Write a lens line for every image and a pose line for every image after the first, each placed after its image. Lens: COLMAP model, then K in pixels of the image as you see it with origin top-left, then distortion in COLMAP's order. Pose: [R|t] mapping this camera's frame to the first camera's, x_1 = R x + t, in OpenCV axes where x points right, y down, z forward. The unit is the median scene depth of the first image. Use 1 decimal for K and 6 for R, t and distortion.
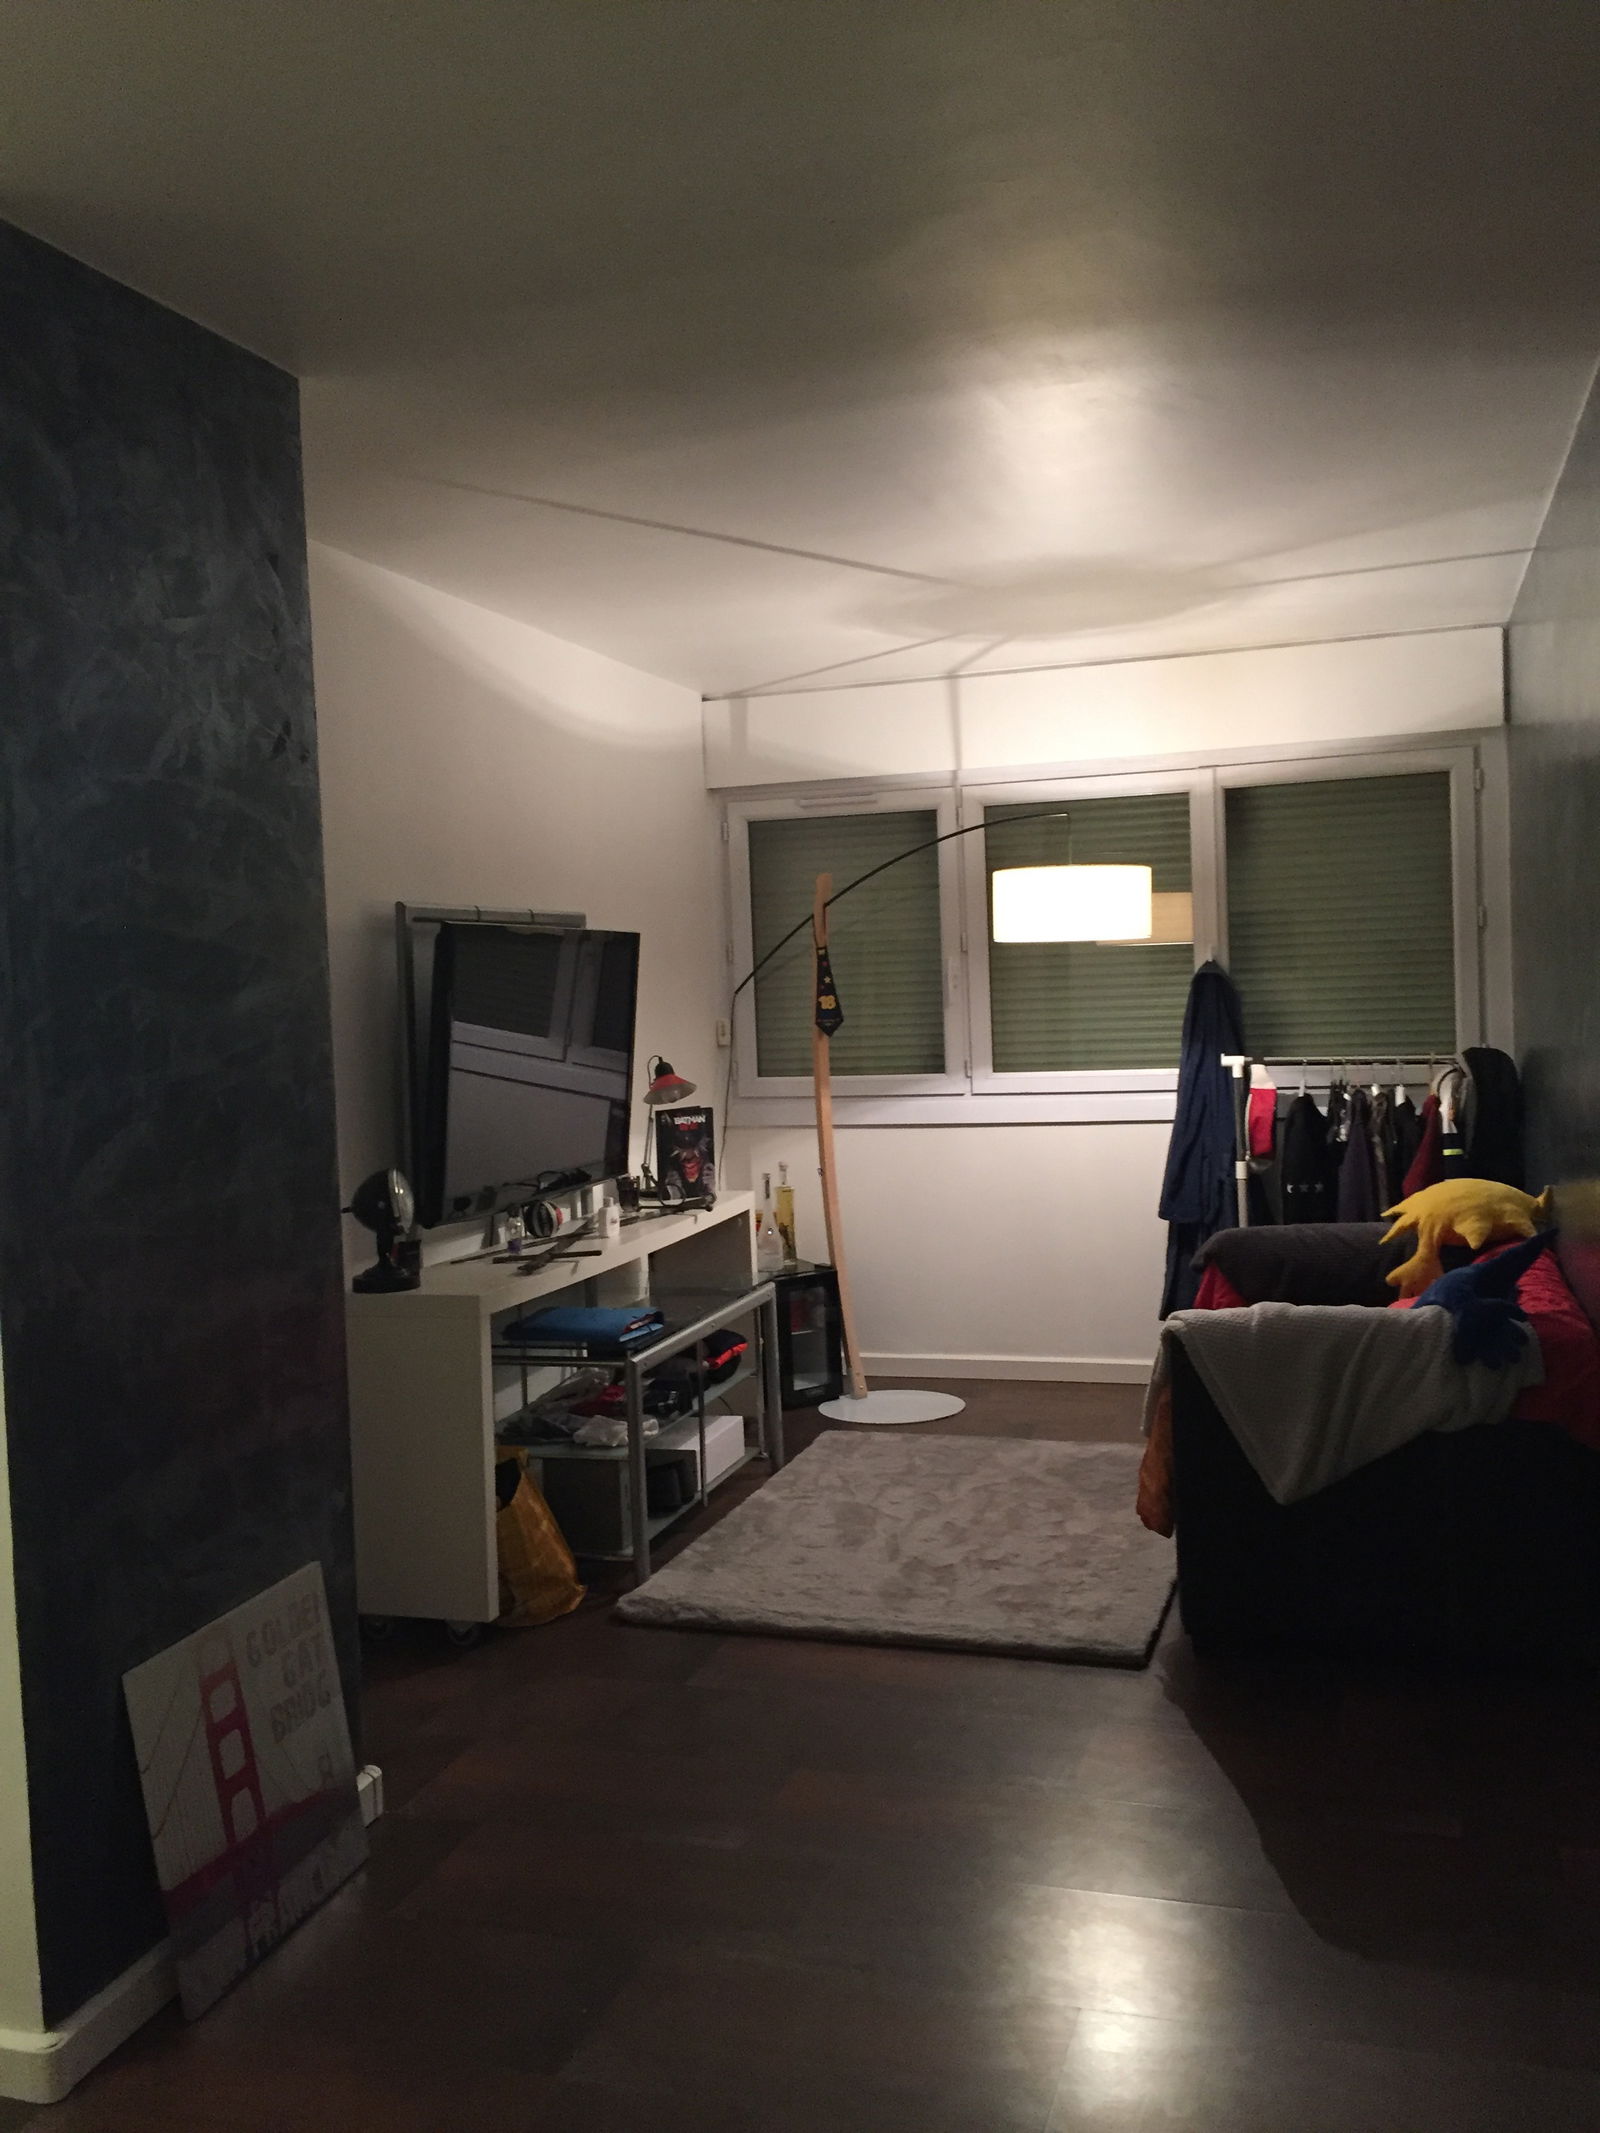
lens RADIAL K [[1866.7, 0, 800.0], [0, 1866.7, 1099.4], [0, 0, 1]] dist [0.047308, -0.002470]
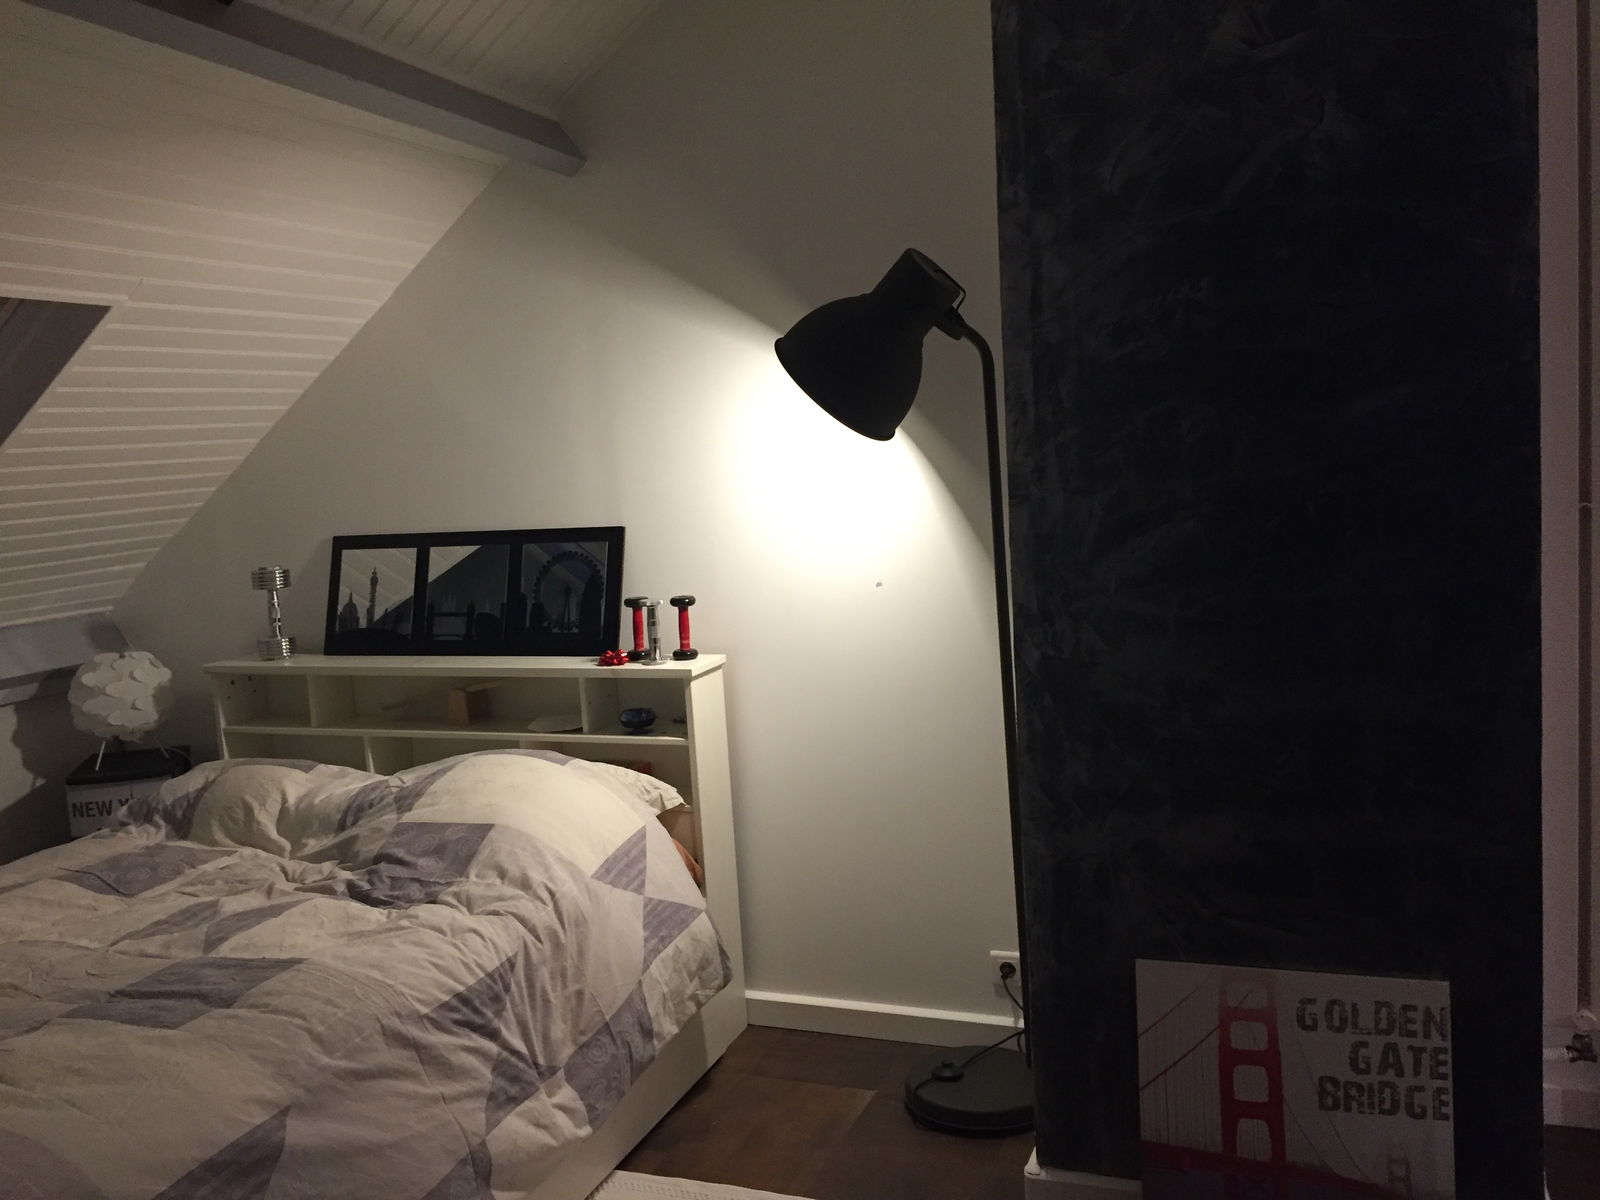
lens RADIAL K [[1400.3, 0, 800.0], [0, 1400.3, 600.0], [0, 0, 1]] dist [0.047308, -0.002470]
pose [[-0.070797, 0.163037, -0.984077, 0.498699], [0.009607, 0.986618, 0.162767, -0.079200], [0.997444, 0.002070, -0.071416, 0.777595]]
